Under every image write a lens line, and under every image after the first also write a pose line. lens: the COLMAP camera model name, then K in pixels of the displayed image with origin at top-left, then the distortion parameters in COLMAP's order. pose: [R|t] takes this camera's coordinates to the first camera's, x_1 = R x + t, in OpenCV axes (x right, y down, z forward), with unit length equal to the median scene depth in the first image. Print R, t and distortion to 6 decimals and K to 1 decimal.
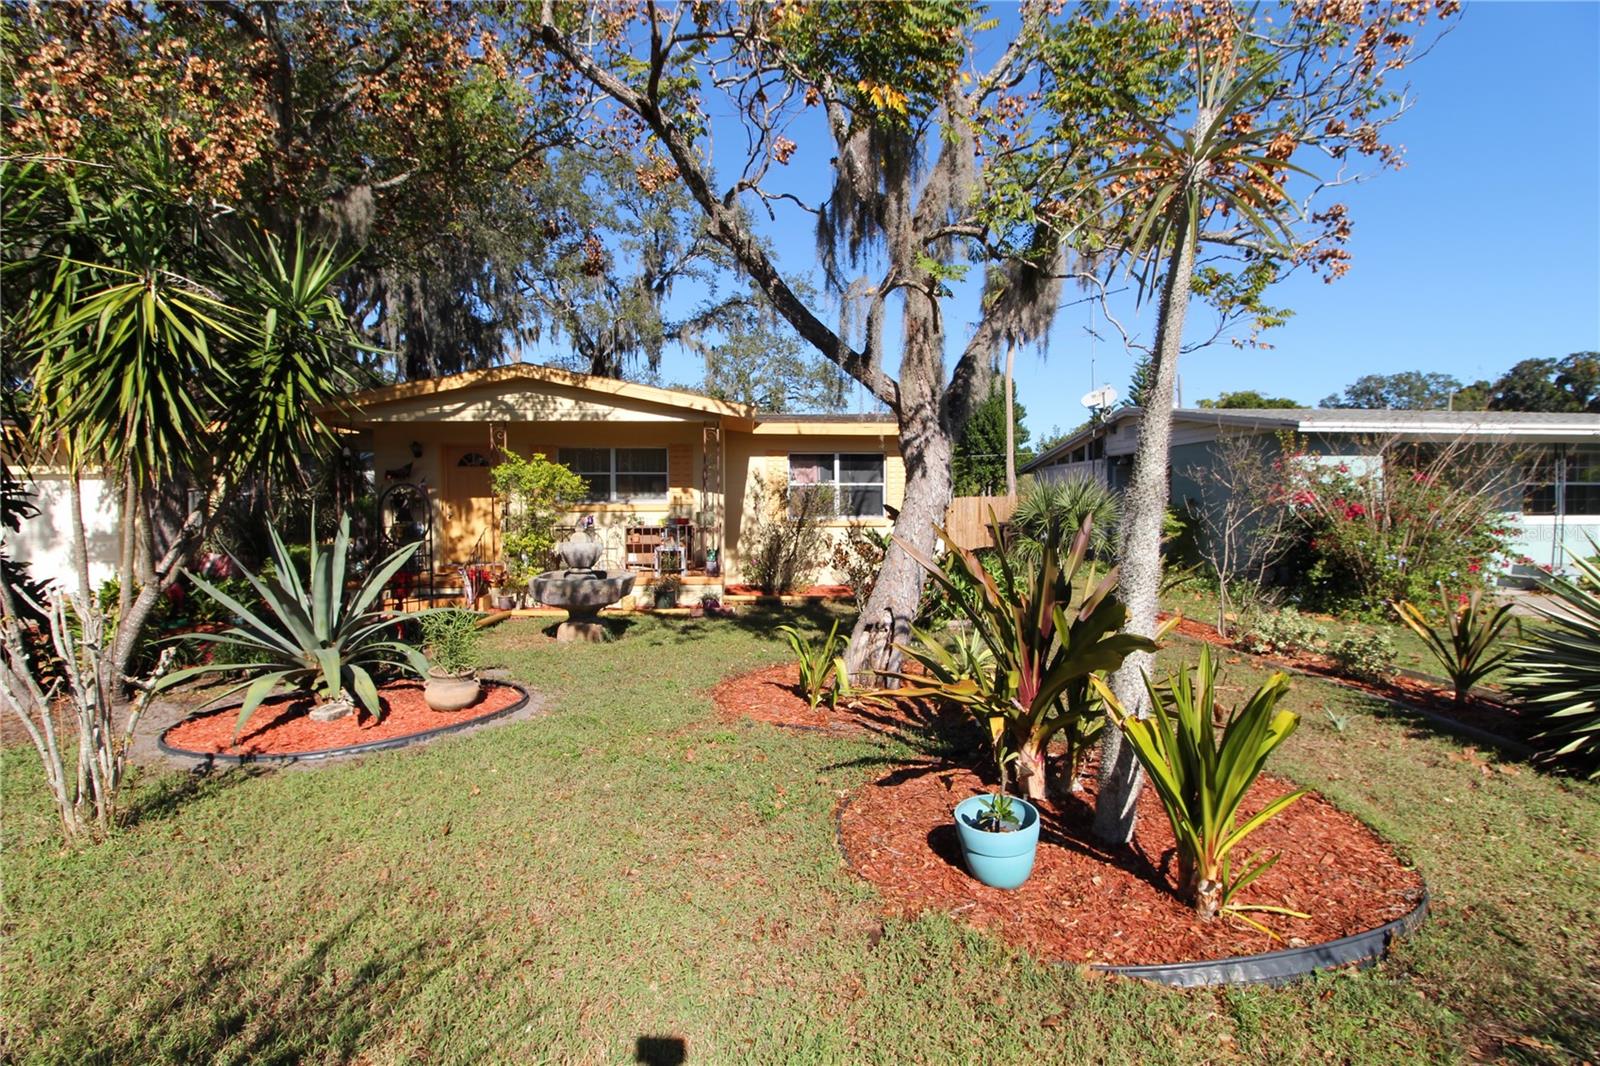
lens RADIAL K [[740.1, 0, 798.5], [0, 740.1, 533.3], [0, 0, 1]] dist [-0.002588, -0.009072]
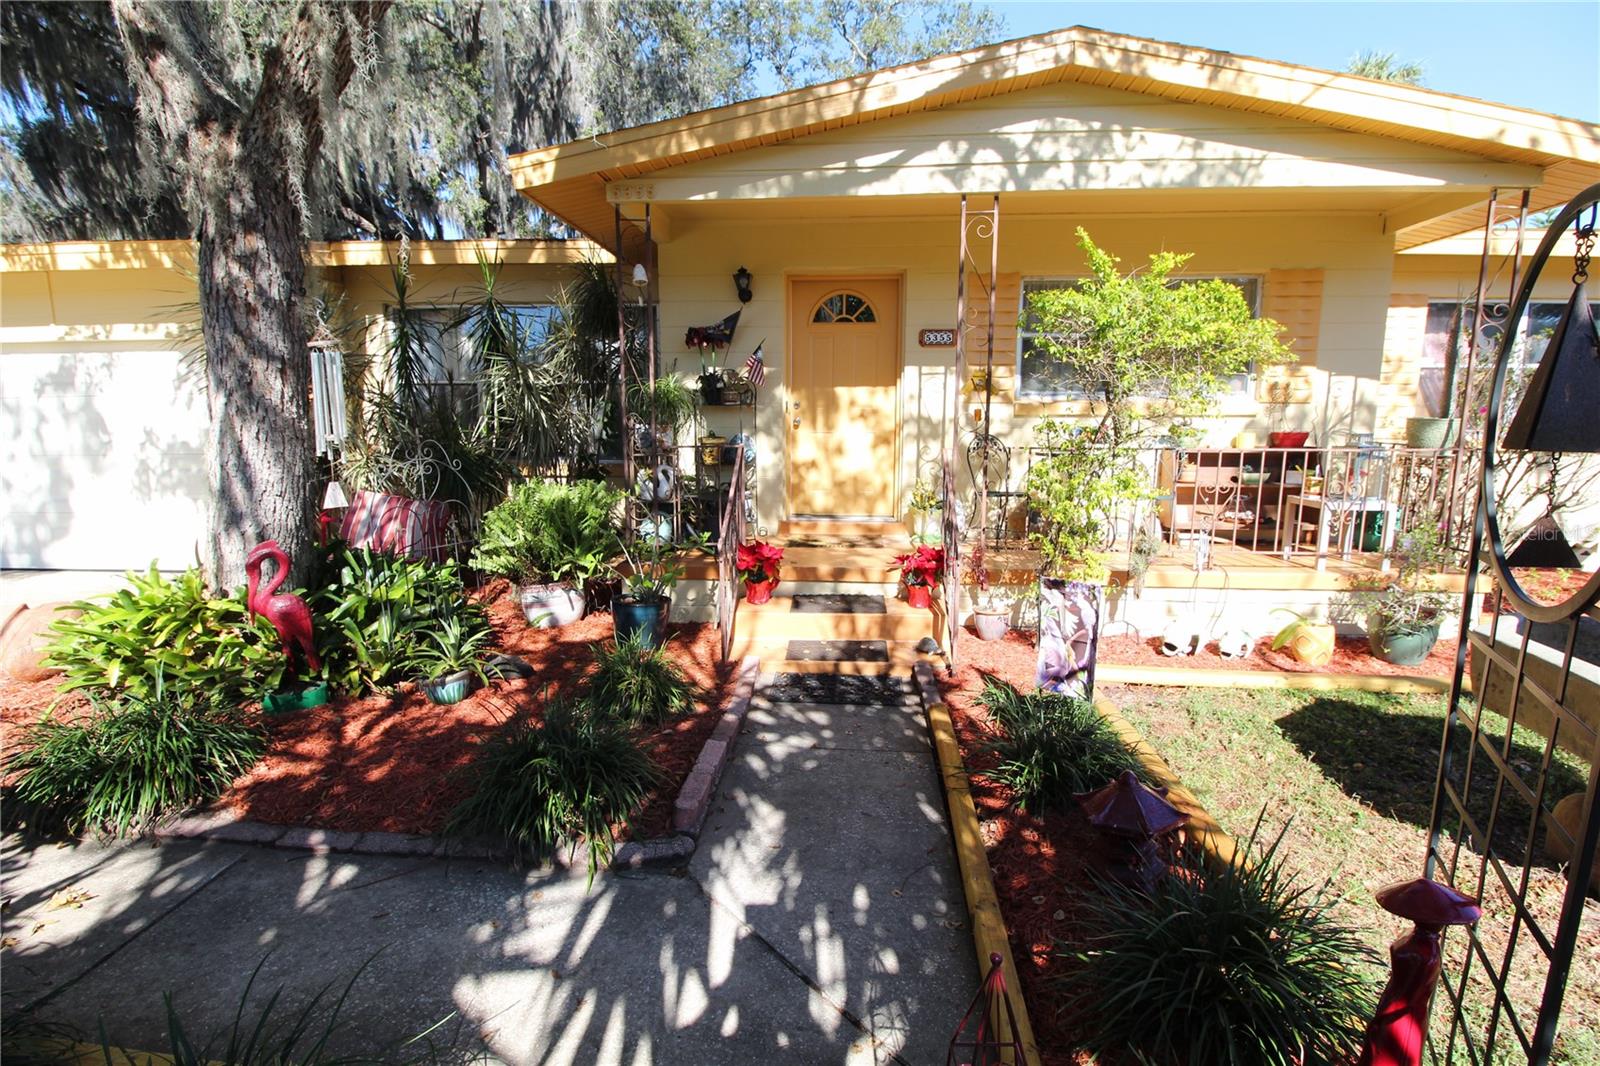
lens RADIAL K [[740.1, 0, 793.9], [0, 740.1, 537.9], [0, 0, 1]] dist [-0.002588, -0.009072]
pose [[0.988663, 0.031122, -0.146890, -0.445459], [-0.013091, 0.992425, 0.122154, -0.006940], [0.149579, -0.118846, 0.981581, 0.550124]]
